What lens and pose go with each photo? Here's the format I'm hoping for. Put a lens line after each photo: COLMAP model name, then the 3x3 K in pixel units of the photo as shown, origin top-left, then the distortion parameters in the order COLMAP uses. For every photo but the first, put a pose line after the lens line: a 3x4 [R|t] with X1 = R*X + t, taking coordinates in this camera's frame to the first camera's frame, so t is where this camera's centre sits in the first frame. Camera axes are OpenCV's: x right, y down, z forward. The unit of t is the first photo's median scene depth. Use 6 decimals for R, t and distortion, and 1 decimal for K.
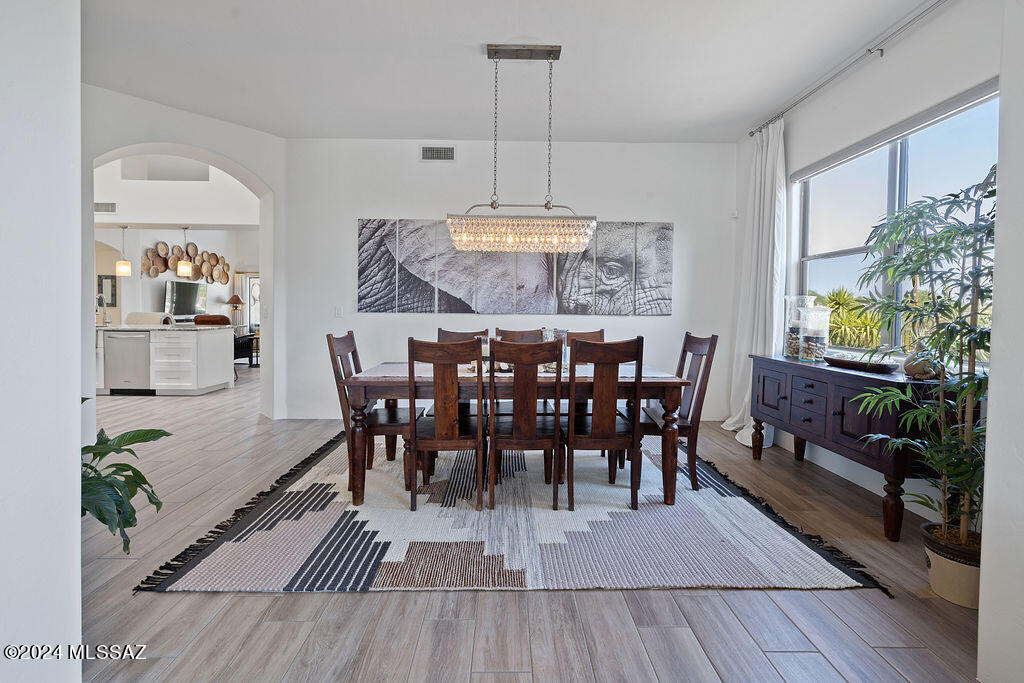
lens RADIAL K [[437.3, 0, 513.7], [0, 437.3, 314.8], [0, 0, 1]] dist [-0.000436, -0.000146]
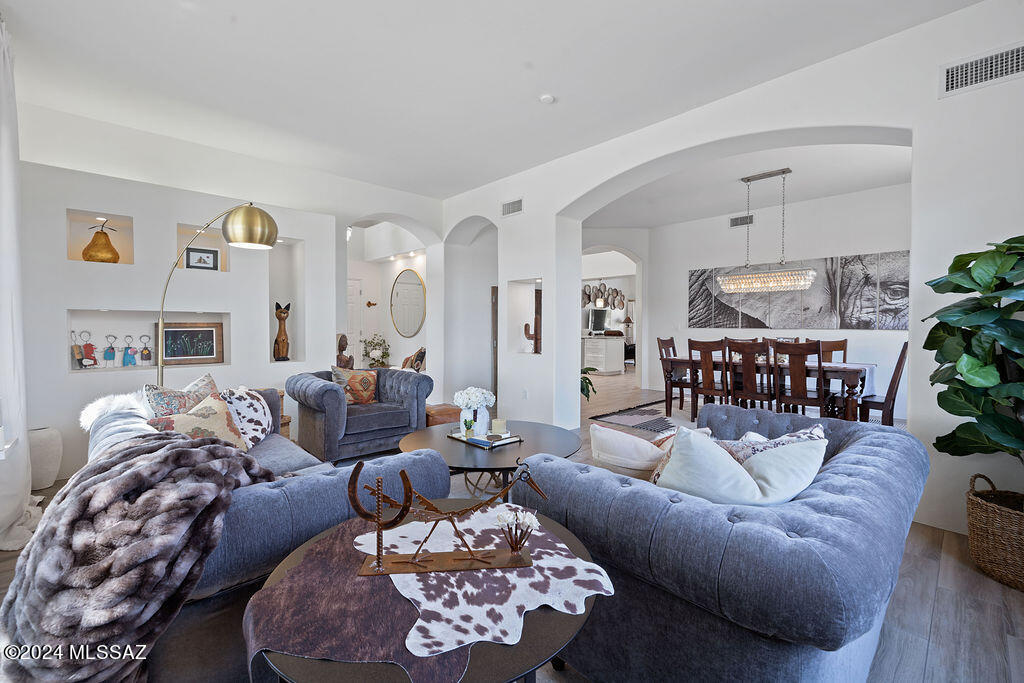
lens RADIAL K [[436.9, 0, 513.9], [0, 436.9, 336.4], [0, 0, 1]] dist [0.000176, 0.000028]
pose [[0.673521, 0.011415, -0.739080, 0.308469], [-0.004846, 0.999927, 0.011028, 0.008009], [0.739152, -0.003846, 0.673528, -0.432683]]
